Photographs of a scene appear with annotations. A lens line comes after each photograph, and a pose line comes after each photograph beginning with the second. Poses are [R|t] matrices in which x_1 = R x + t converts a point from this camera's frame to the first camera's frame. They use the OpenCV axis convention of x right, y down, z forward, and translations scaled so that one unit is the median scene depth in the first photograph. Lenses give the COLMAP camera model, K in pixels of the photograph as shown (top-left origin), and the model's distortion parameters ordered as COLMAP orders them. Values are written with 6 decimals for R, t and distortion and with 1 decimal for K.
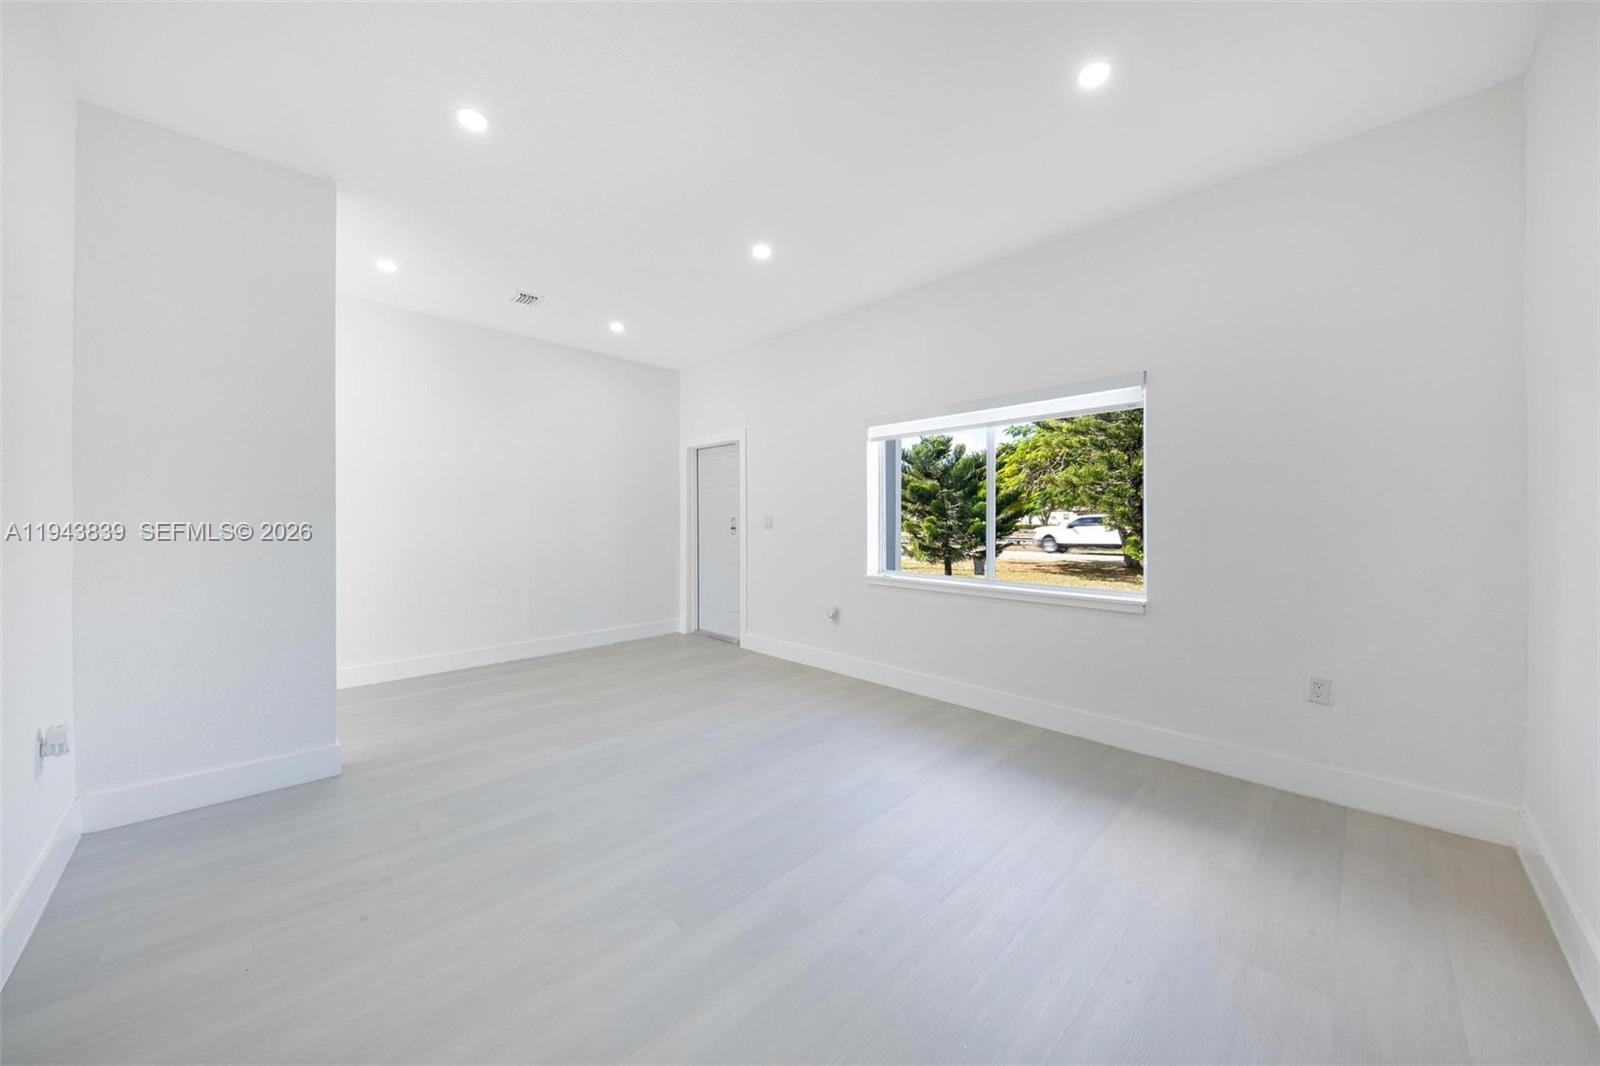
lens RADIAL K [[553.4, 0, 807.8], [0, 553.4, 524.8], [0, 0, 1]] dist [-0.000035, 0.000012]
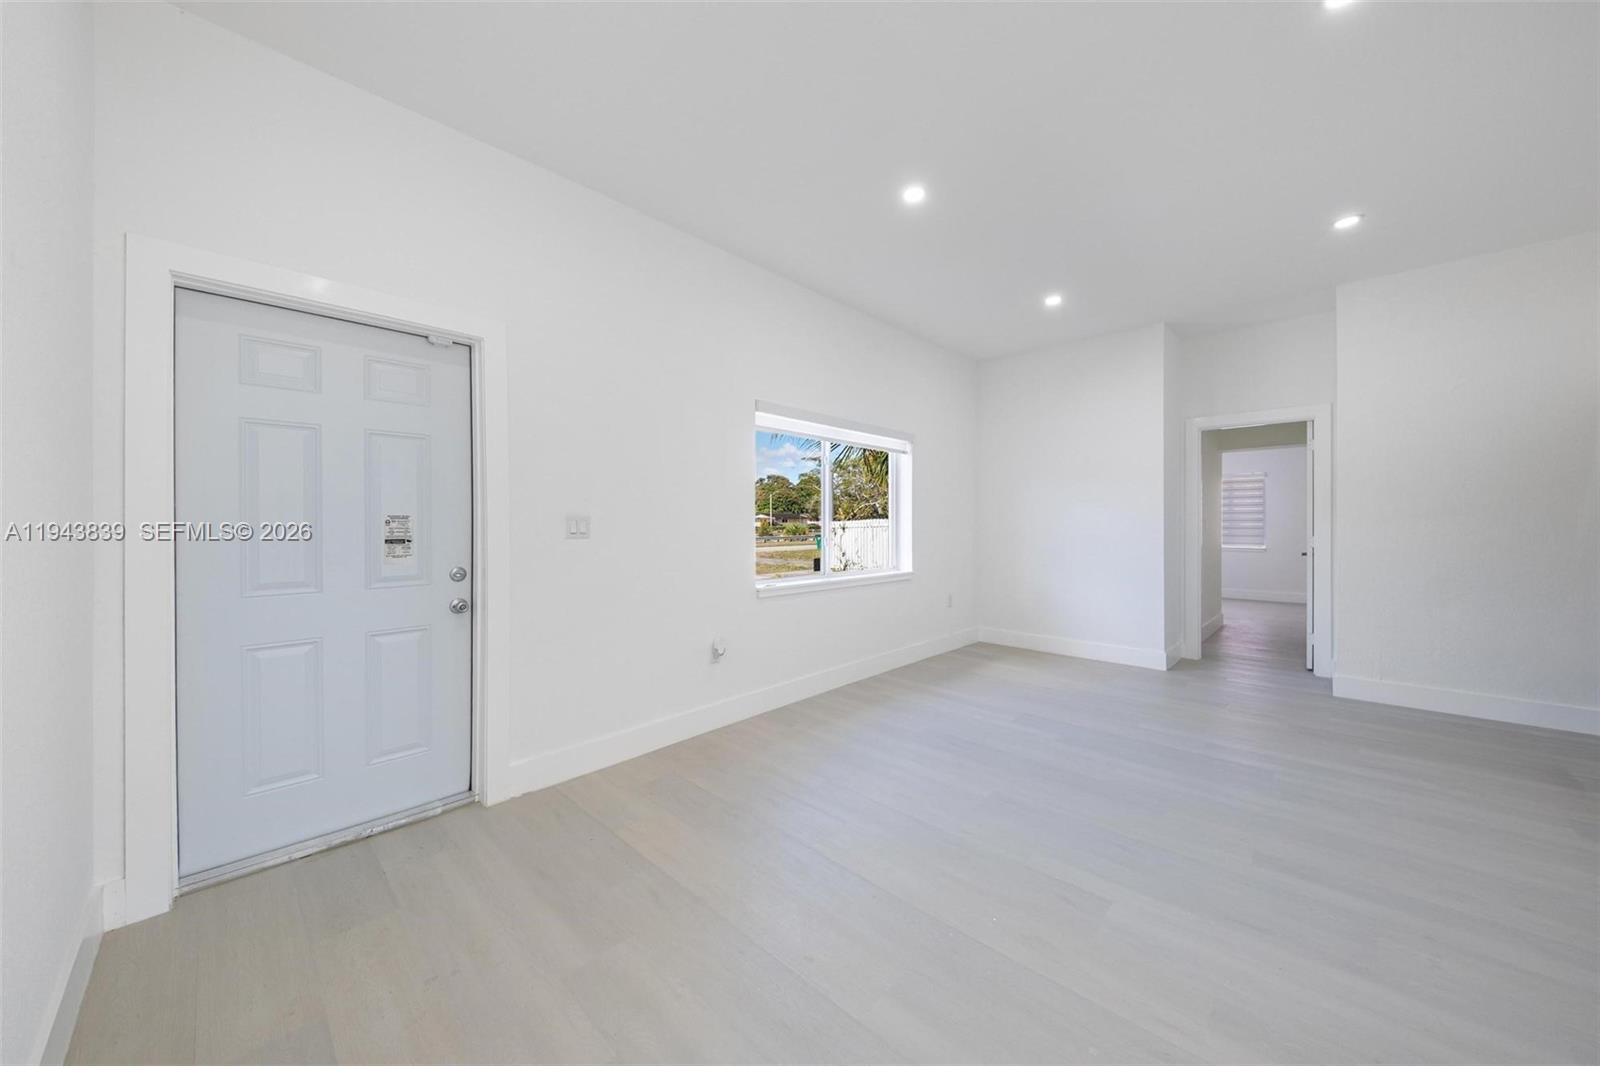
lens RADIAL K [[553.4, 0, 807.8], [0, 553.4, 524.8], [0, 0, 1]] dist [-0.000035, 0.000012]
pose [[-0.015815, 0.002049, 0.999873, -0.735831], [0.017358, 0.999848, -0.001774, -0.000590], [-0.999724, 0.017328, -0.015848, 0.939183]]
